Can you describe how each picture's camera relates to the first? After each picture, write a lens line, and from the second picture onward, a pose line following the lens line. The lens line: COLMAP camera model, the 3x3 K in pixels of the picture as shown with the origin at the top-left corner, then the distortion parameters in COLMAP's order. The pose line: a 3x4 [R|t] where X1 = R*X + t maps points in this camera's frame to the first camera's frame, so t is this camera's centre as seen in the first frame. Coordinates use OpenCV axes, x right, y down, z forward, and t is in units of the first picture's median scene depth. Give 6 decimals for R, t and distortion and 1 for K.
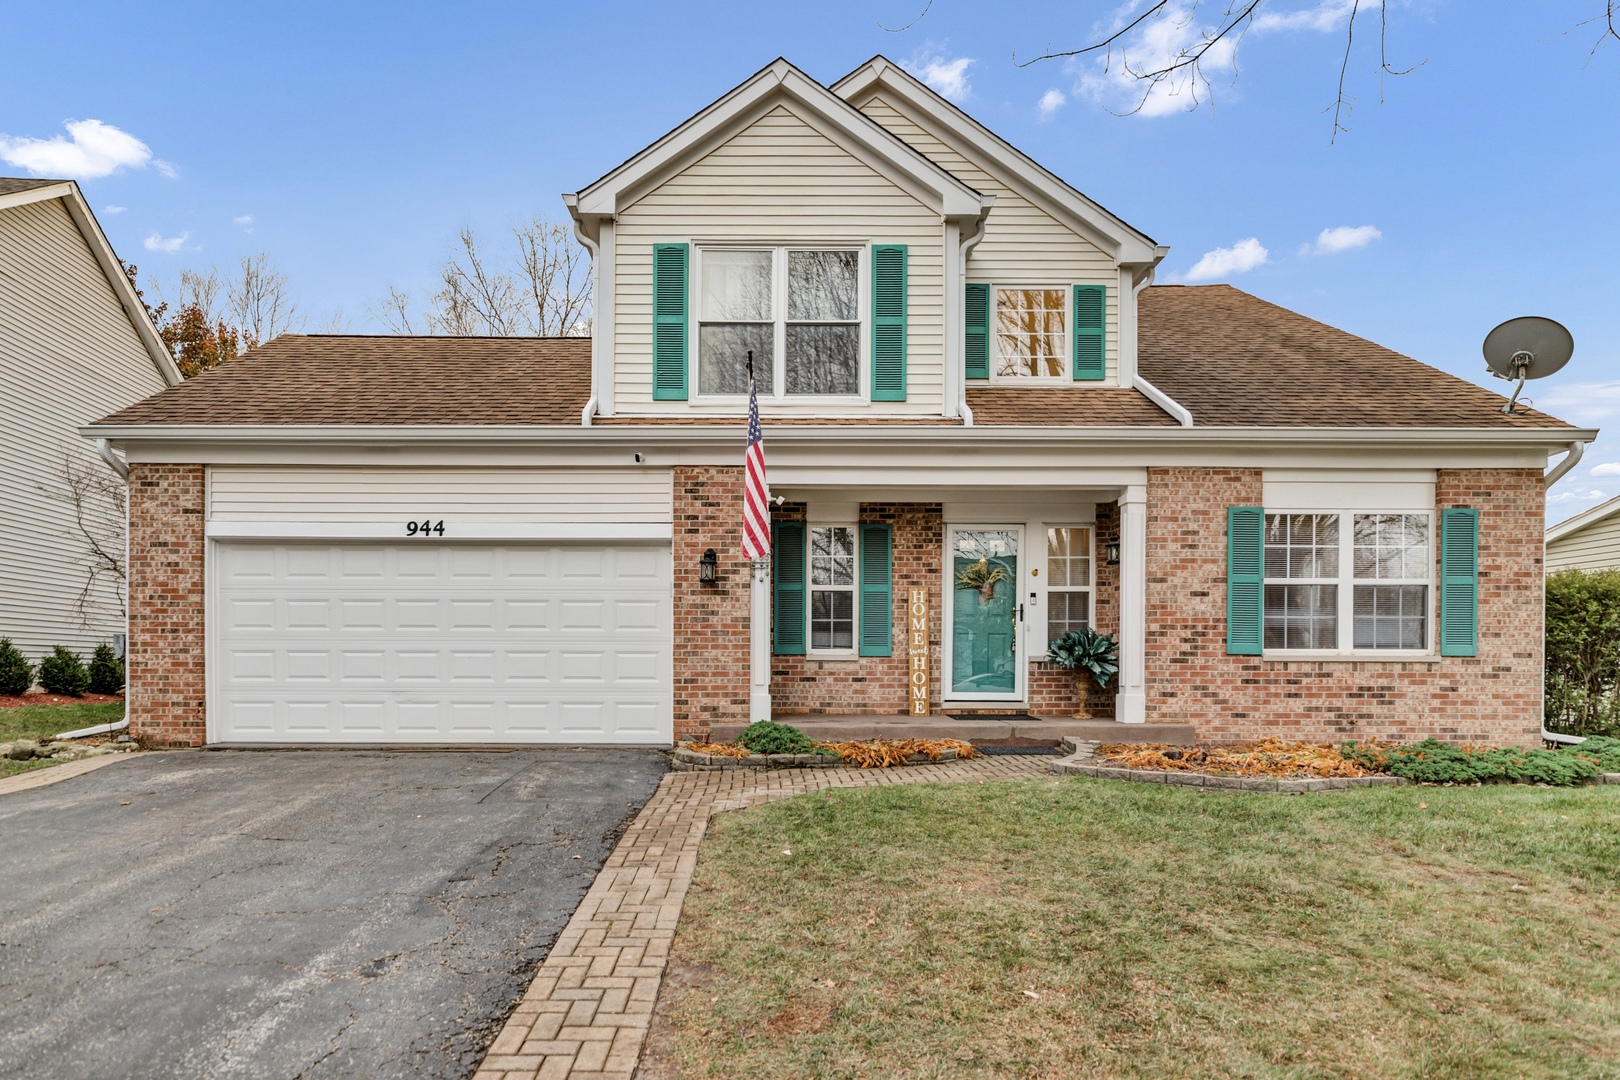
lens RADIAL K [[861.3, 0, 809.8], [0, 861.3, 667.0], [0, 0, 1]] dist [-0.000578, 0.000551]
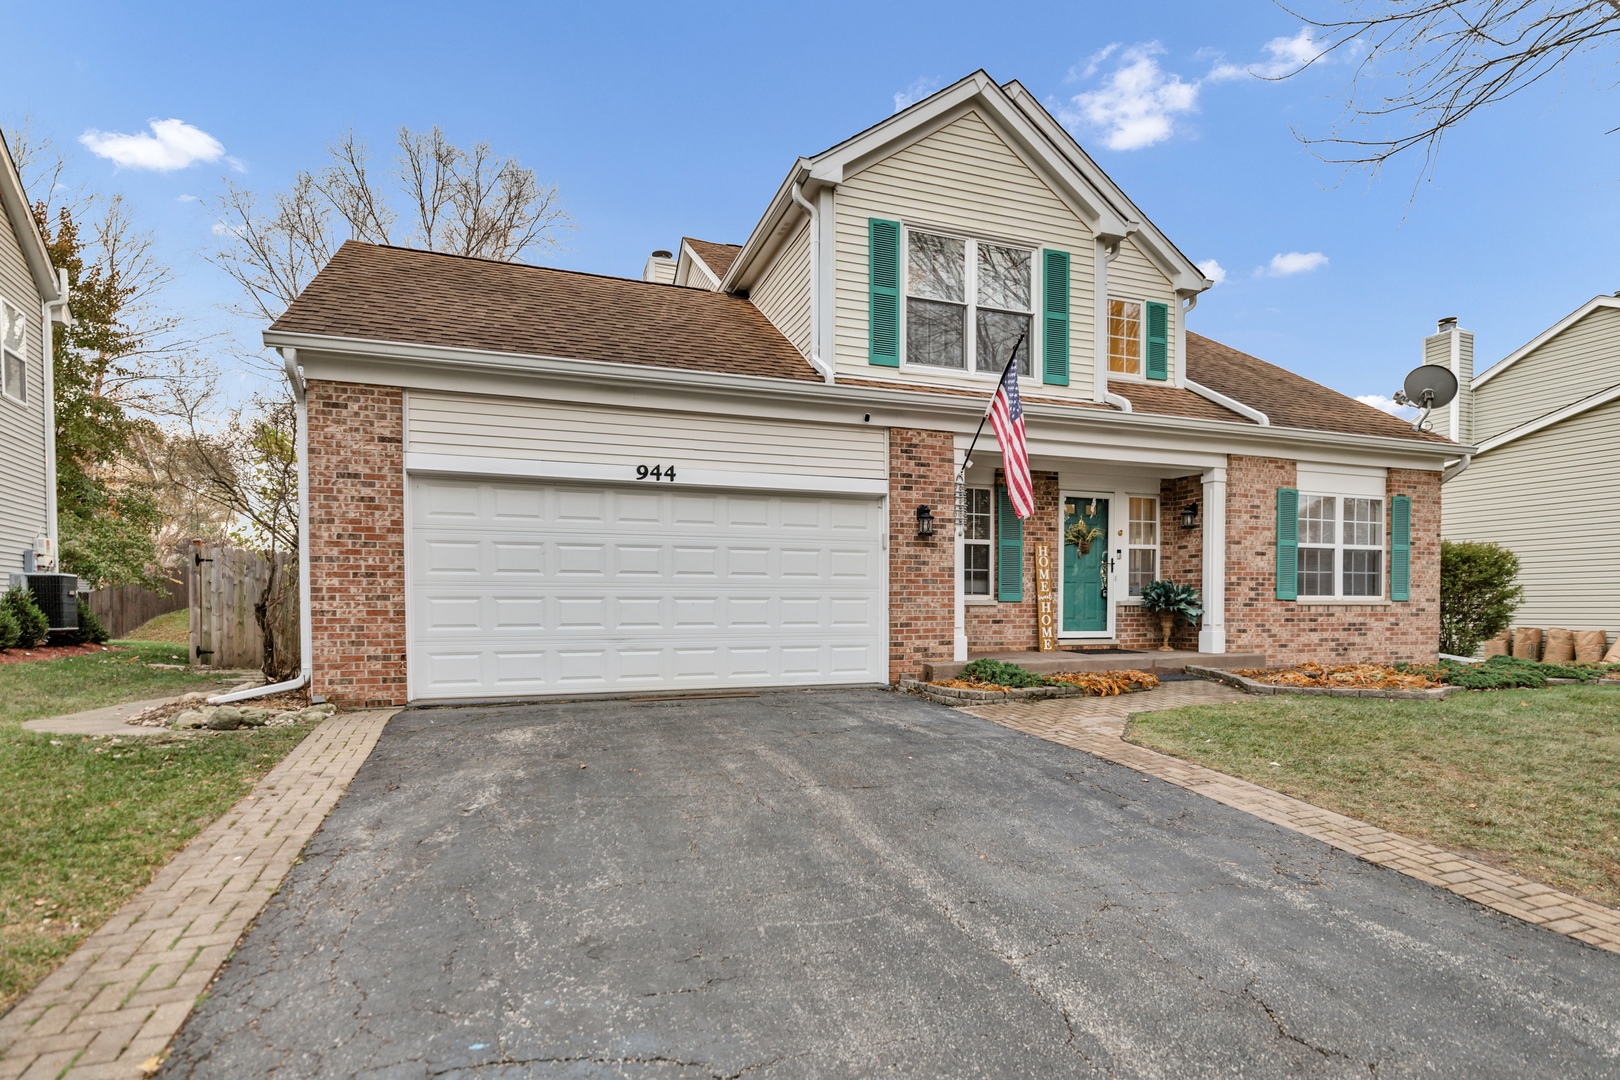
lens RADIAL K [[795.6, 0, 807.8], [0, 795.6, 619.1], [0, 0, 1]] dist [-0.000118, 0.000202]
pose [[0.943237, -0.009708, 0.331977, -0.592032], [0.004469, 0.999853, 0.016540, -0.008395], [-0.332089, -0.014117, 0.943142, 0.084432]]
